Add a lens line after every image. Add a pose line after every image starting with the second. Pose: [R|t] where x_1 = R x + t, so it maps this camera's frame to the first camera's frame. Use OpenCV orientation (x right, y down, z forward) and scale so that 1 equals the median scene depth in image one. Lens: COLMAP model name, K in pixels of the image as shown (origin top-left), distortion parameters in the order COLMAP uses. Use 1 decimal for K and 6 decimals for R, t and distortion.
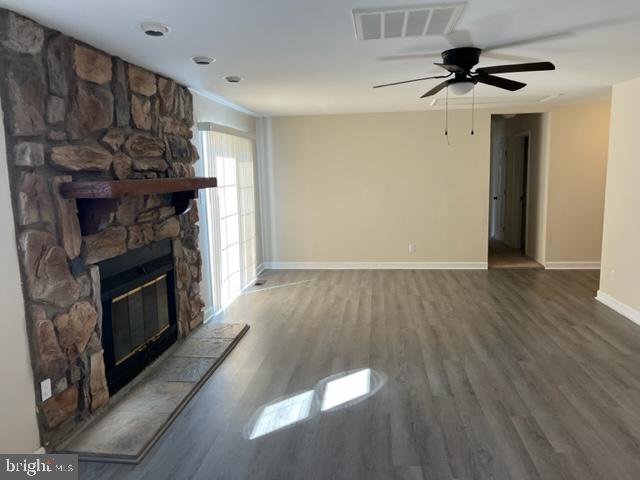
lens RADIAL K [[475.6, 0, 321.0], [0, 475.6, 237.3], [0, 0, 1]] dist [0.049700, -0.021638]
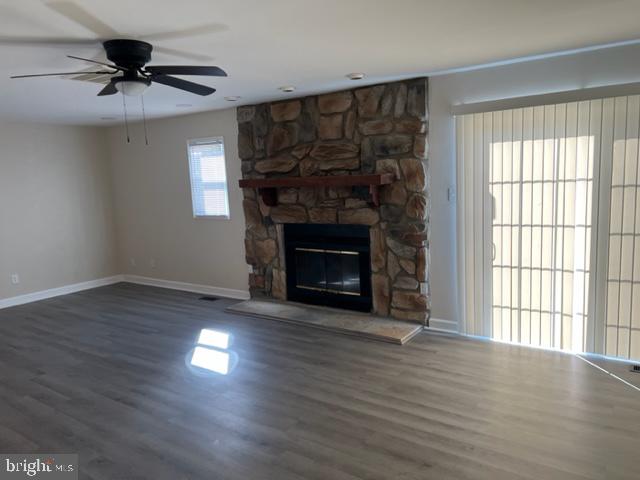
lens RADIAL K [[475.6, 0, 323.7], [0, 475.6, 238.5], [0, 0, 1]] dist [0.049700, -0.021638]
pose [[-0.461026, 0.180188, -0.868900, 0.992163], [-0.061200, 0.970380, 0.233704, -0.307067], [0.885274, 0.160920, -0.436343, 1.861005]]
